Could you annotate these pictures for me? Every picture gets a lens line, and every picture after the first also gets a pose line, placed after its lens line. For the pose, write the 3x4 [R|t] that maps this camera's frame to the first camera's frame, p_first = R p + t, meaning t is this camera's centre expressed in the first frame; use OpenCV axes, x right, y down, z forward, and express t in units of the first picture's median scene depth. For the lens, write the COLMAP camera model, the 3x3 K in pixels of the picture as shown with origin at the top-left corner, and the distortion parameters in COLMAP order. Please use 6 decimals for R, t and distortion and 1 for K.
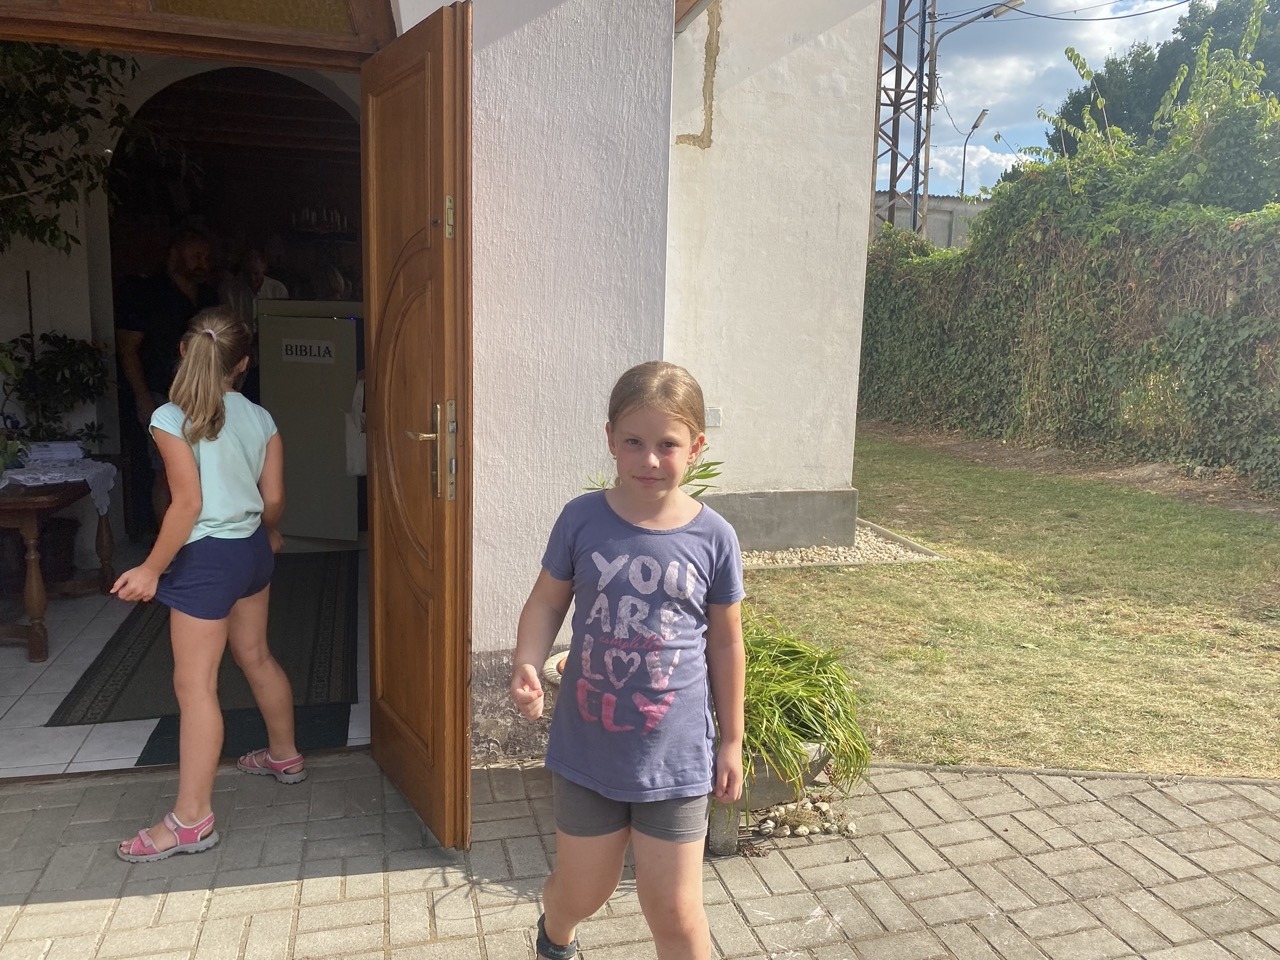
lens RADIAL K [[978.1, 0, 639.7], [0, 978.1, 486.0], [0, 0, 1]] dist [0.029286, -0.028472]
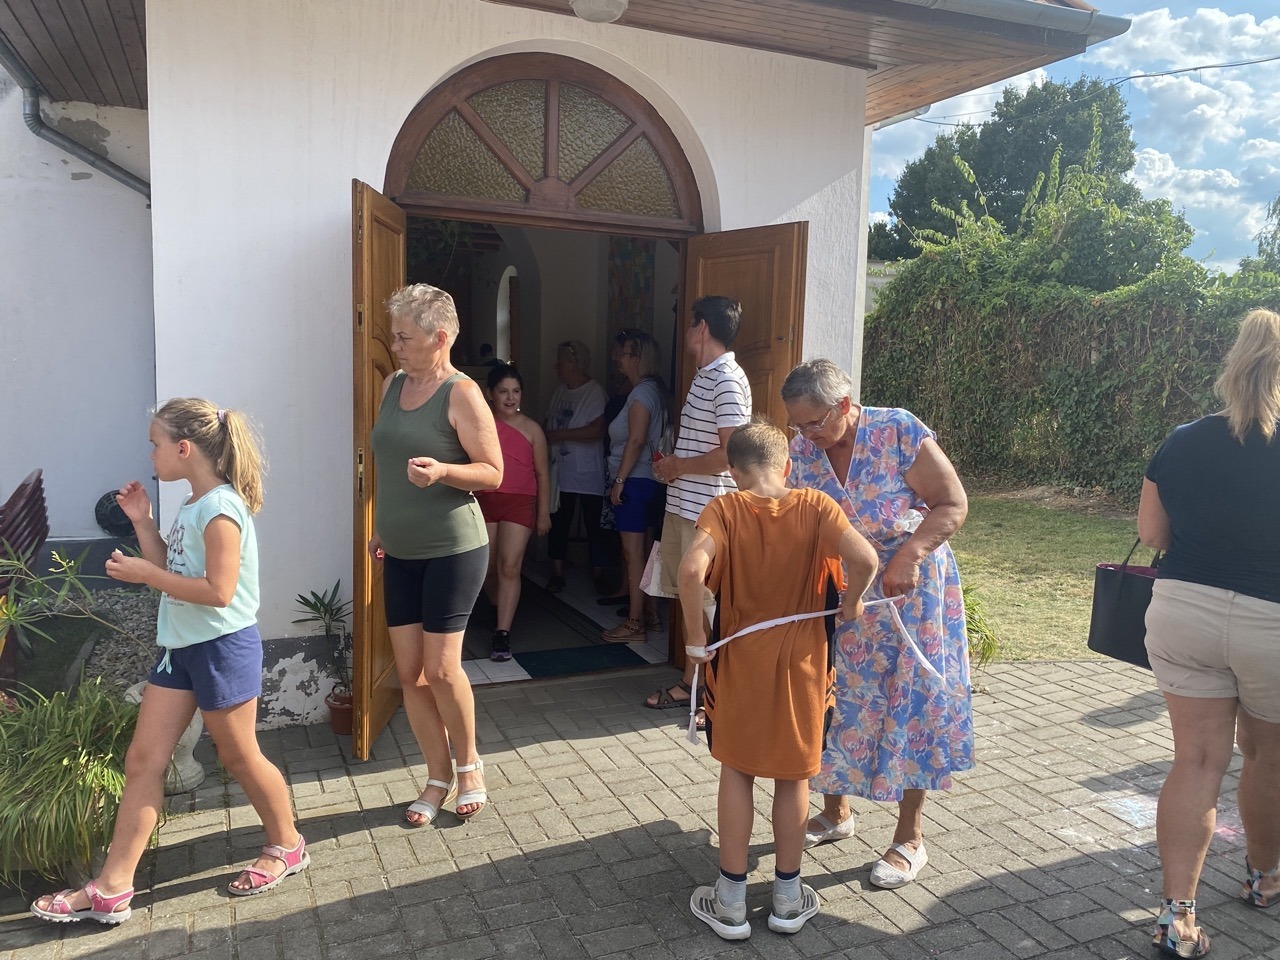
lens RADIAL K [[978.1, 0, 643.3], [0, 978.1, 470.3], [0, 0, 1]] dist [0.029286, -0.028472]
pose [[0.988127, -0.015109, 0.152893, -0.176773], [0.024052, 0.998095, -0.056810, 0.016506], [-0.151743, 0.059813, 0.986609, -0.168238]]
